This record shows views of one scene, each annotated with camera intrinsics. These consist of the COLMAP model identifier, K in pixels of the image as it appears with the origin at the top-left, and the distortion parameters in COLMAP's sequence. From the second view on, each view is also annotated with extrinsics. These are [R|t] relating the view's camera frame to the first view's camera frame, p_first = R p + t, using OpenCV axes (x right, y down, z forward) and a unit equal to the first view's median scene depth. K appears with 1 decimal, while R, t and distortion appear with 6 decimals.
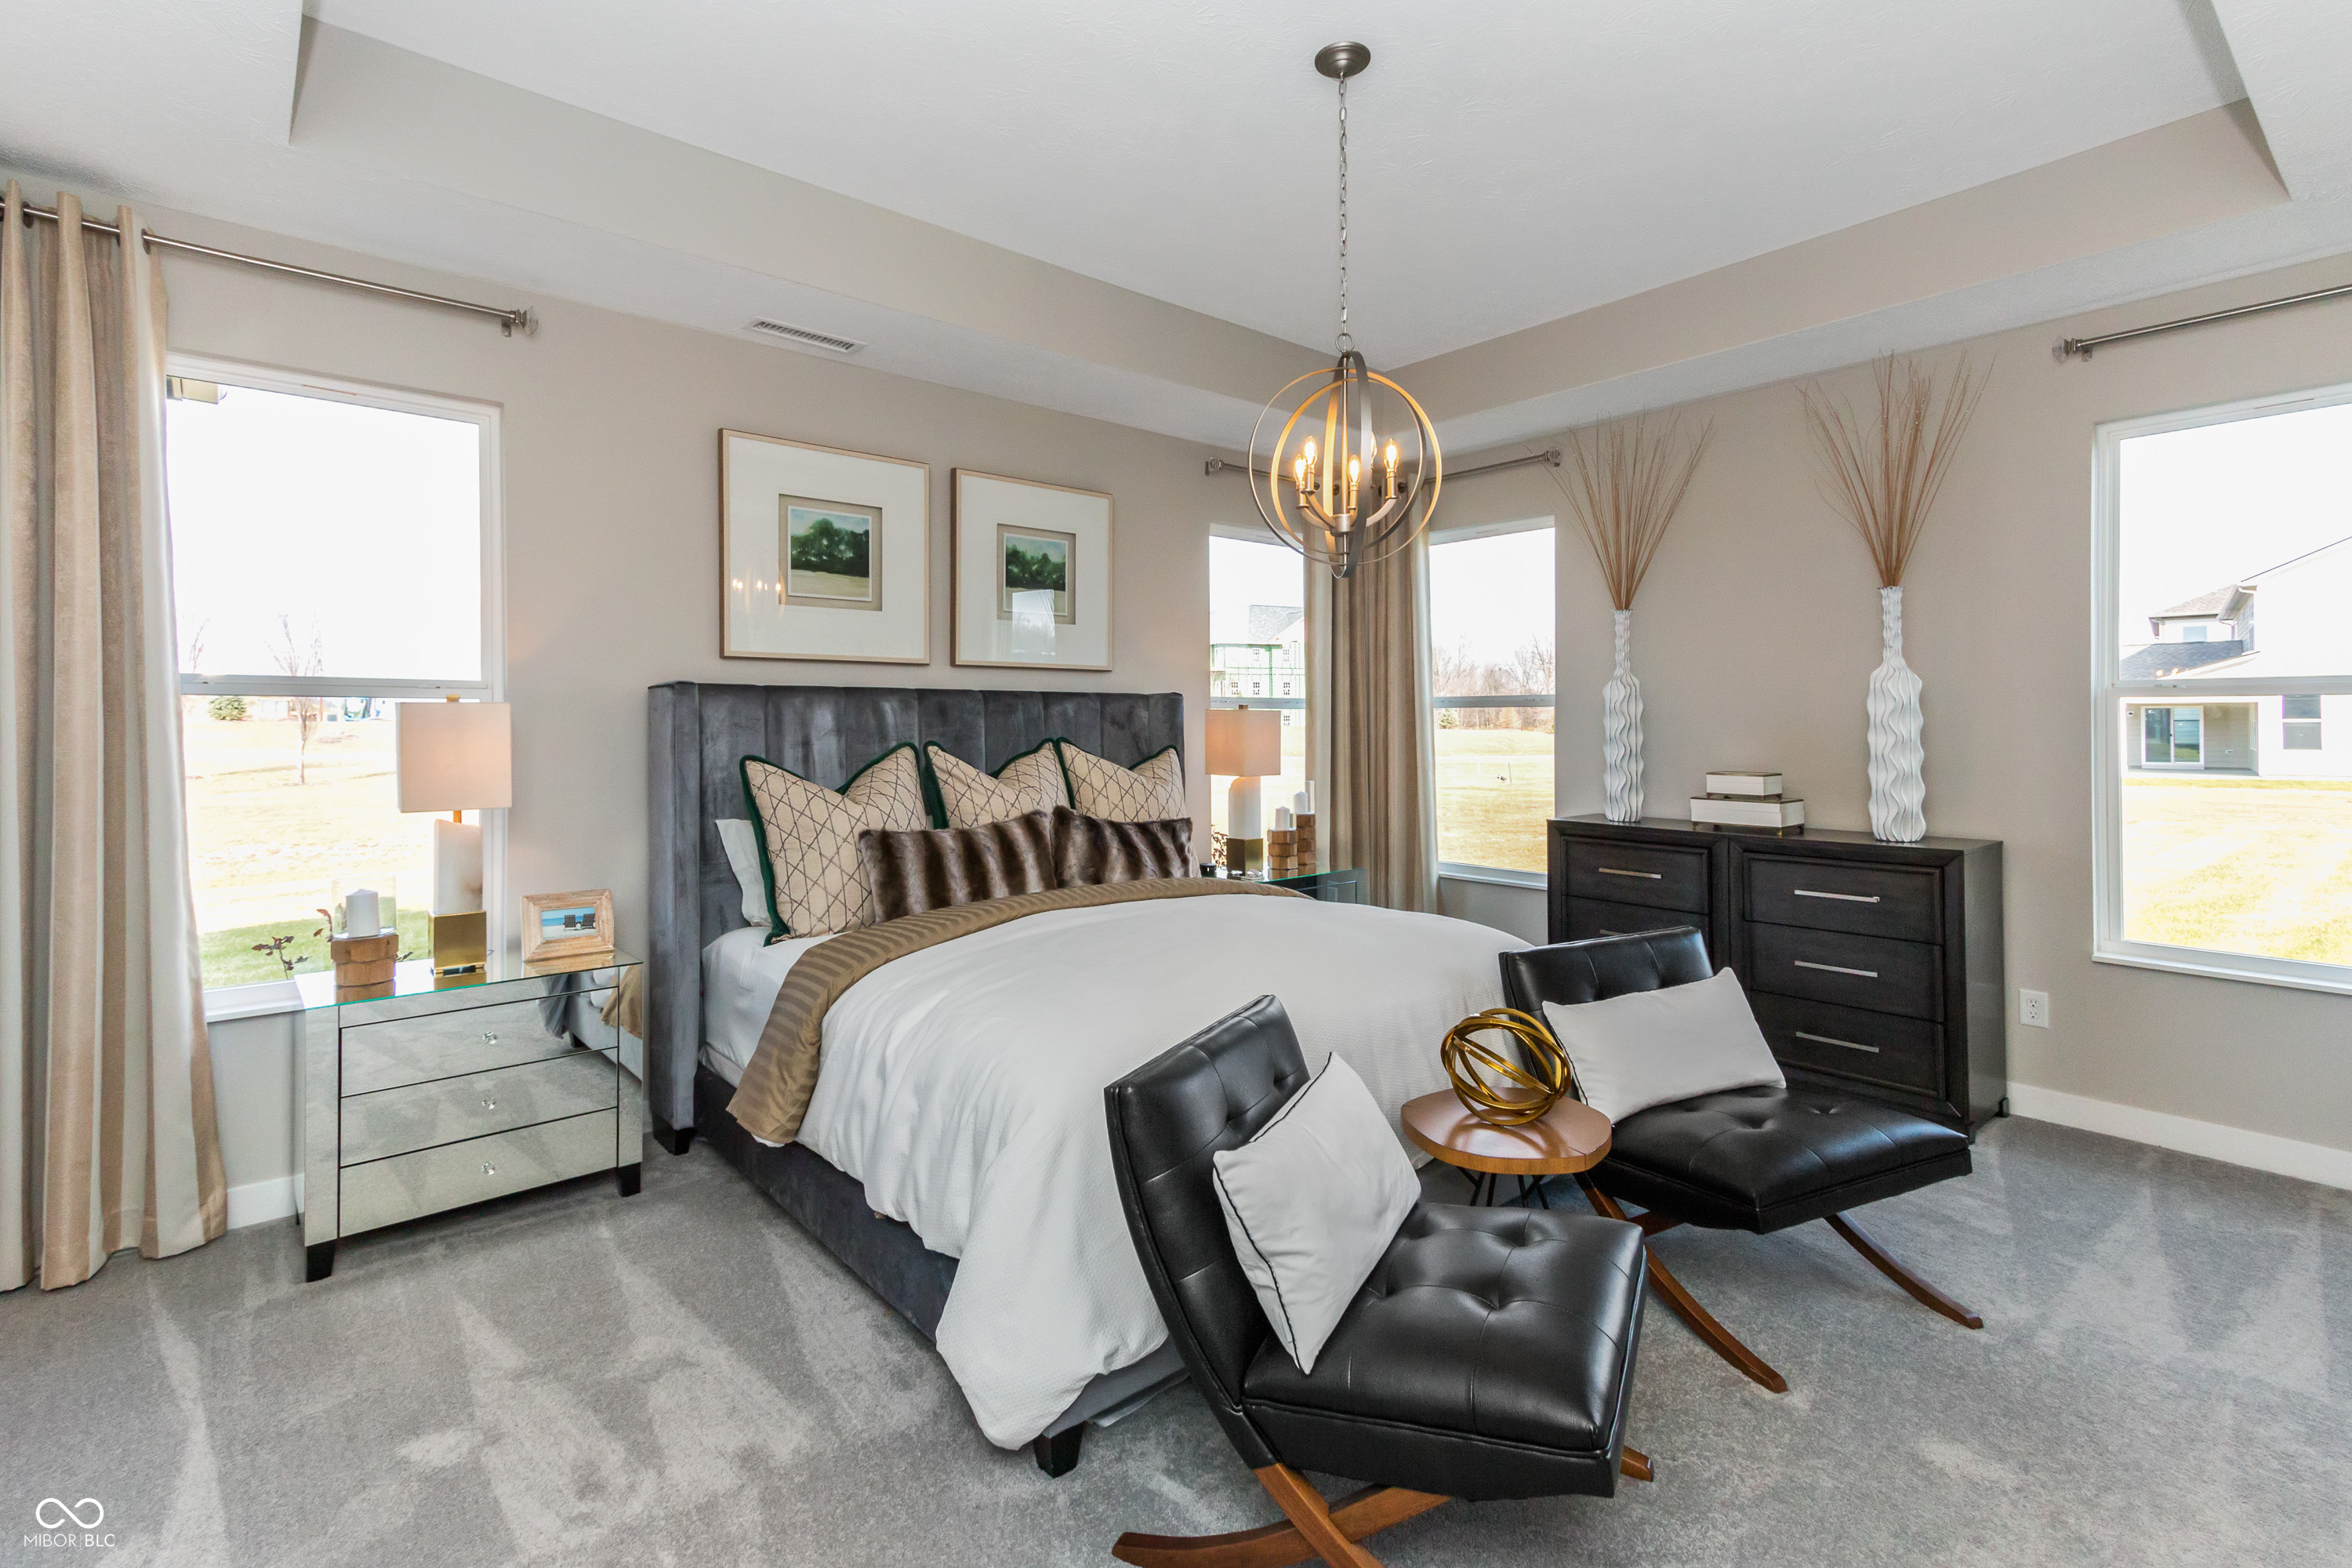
lens RADIAL K [[1110.4, 0, 1184.9], [0, 1110.4, 719.6], [0, 0, 1]] dist [0.024480, -0.001221]
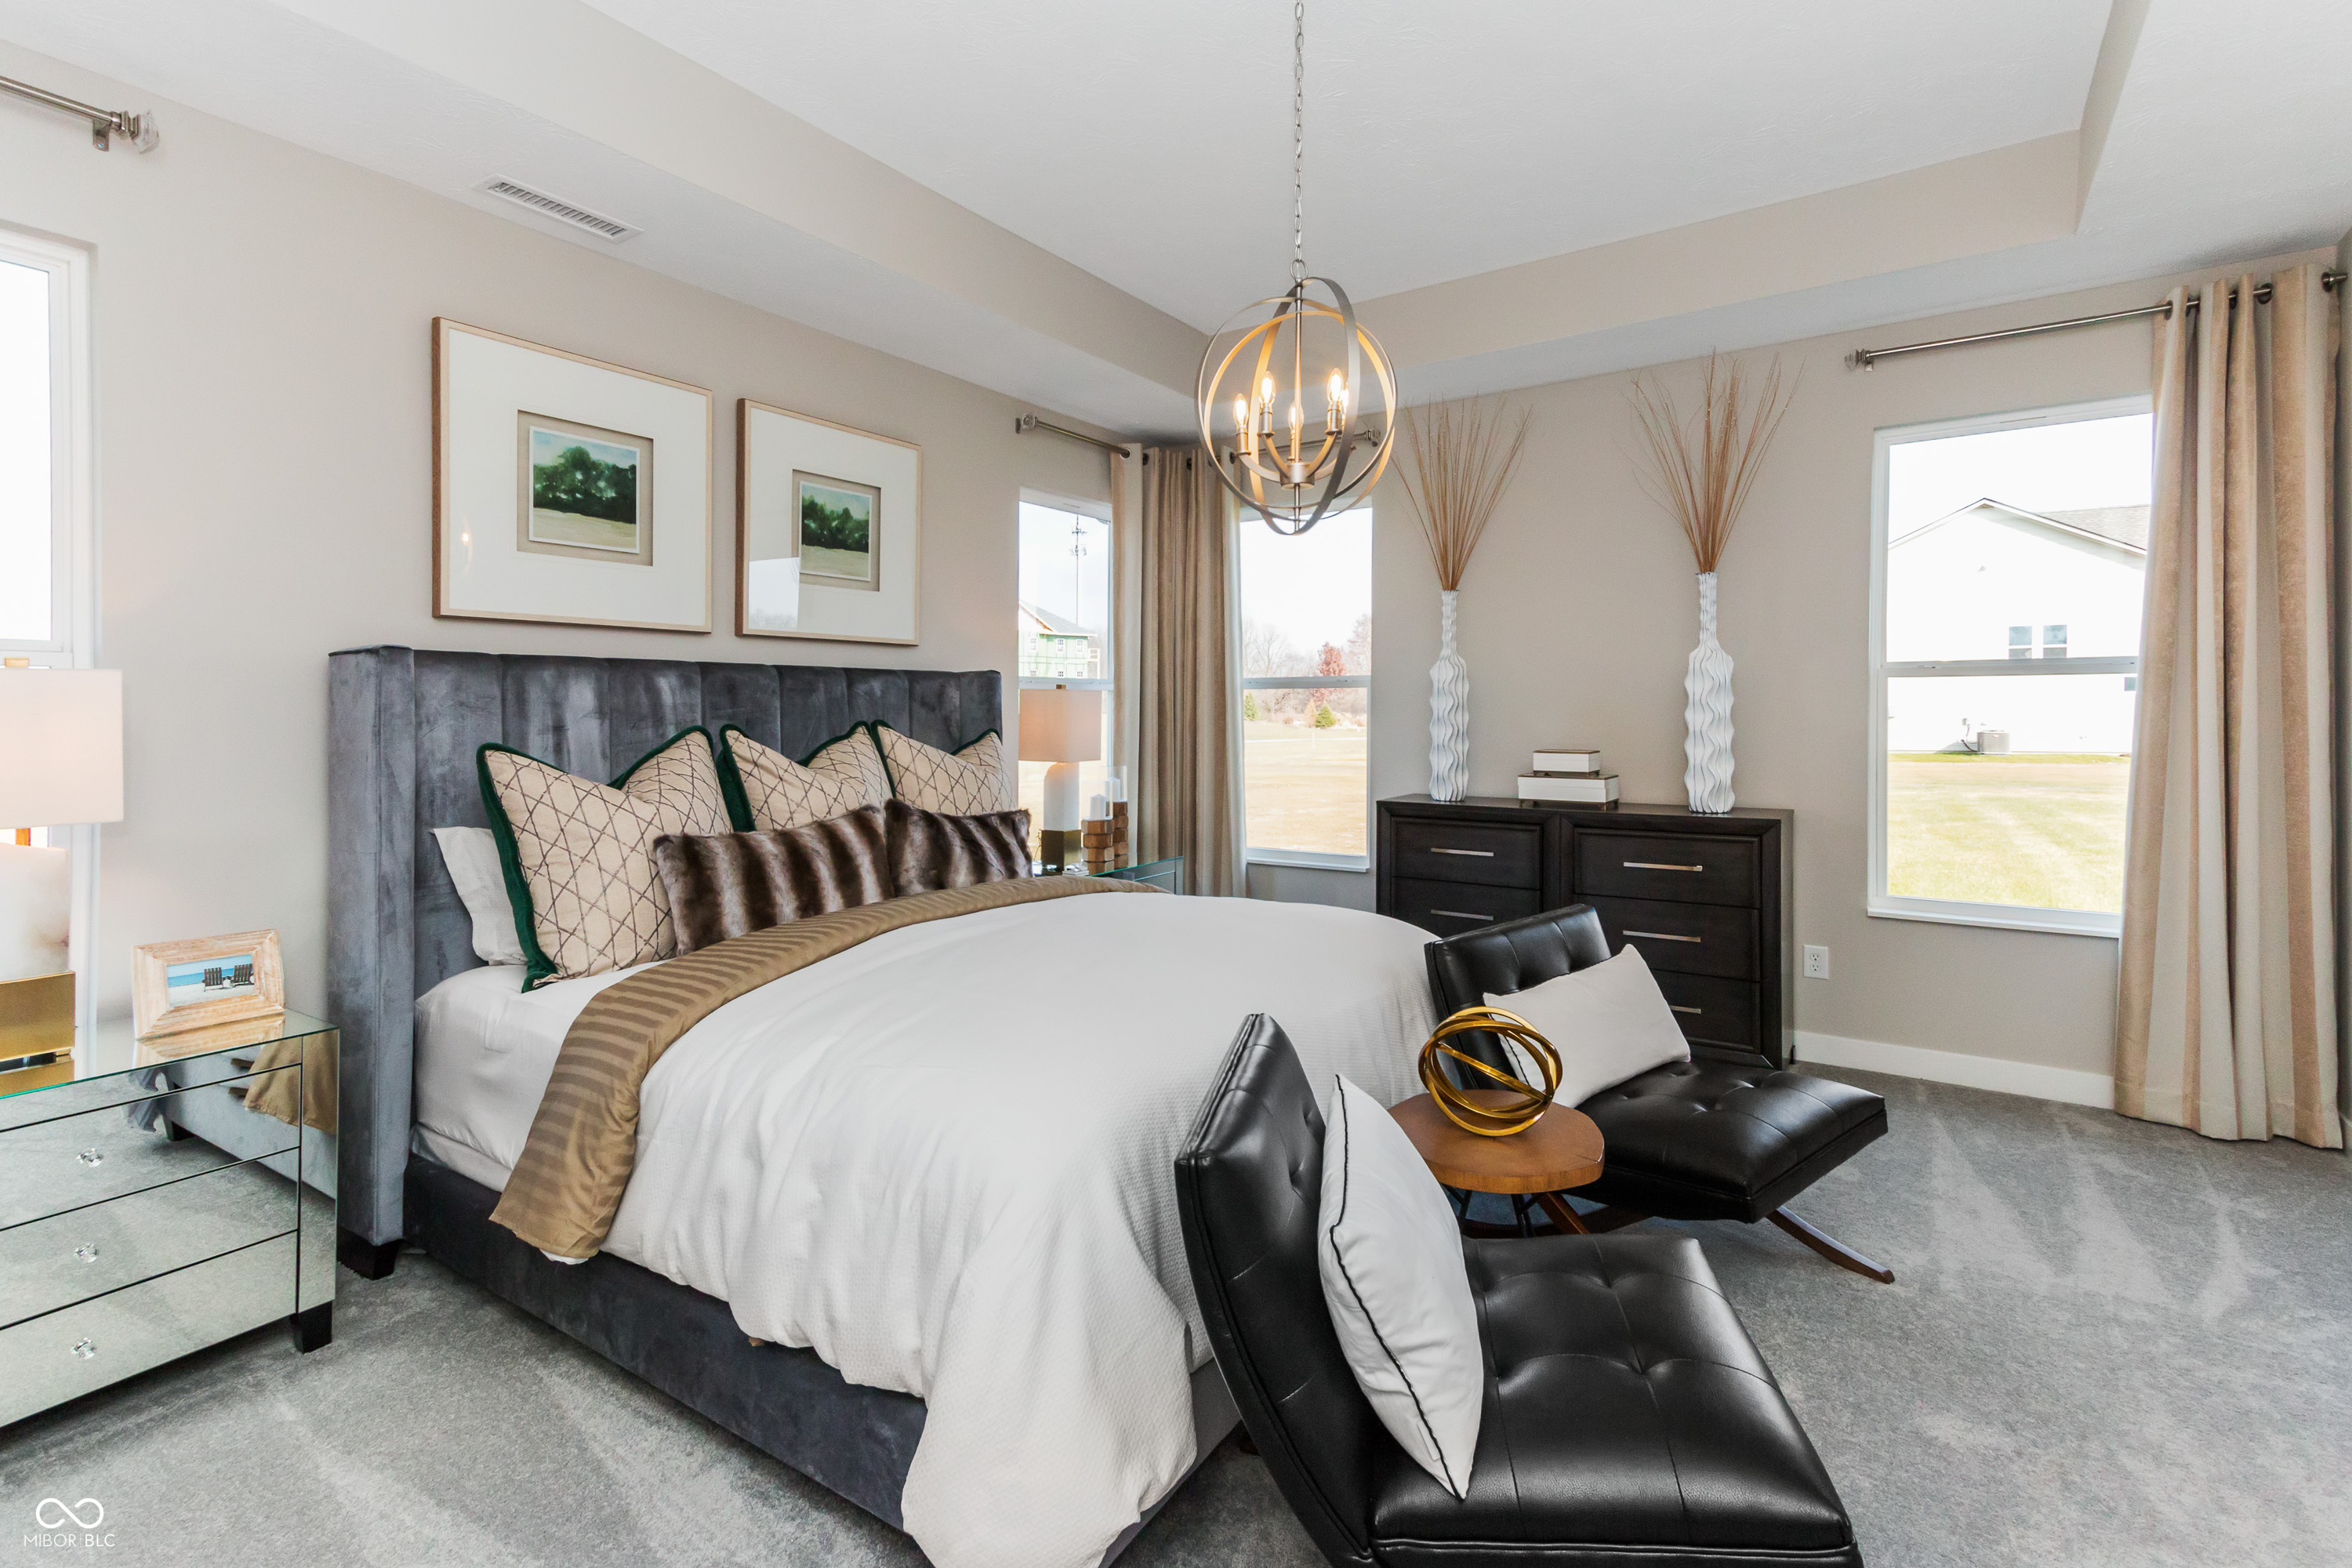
lens RADIAL K [[1110.4, 0, 1192.6], [0, 1110.4, 703.8], [0, 0, 1]] dist [0.024480, -0.001221]
pose [[0.963058, -0.001547, 0.269291, -0.132608], [0.002434, 0.999993, -0.002962, 0.008276], [-0.269284, 0.003508, 0.963054, 0.125084]]
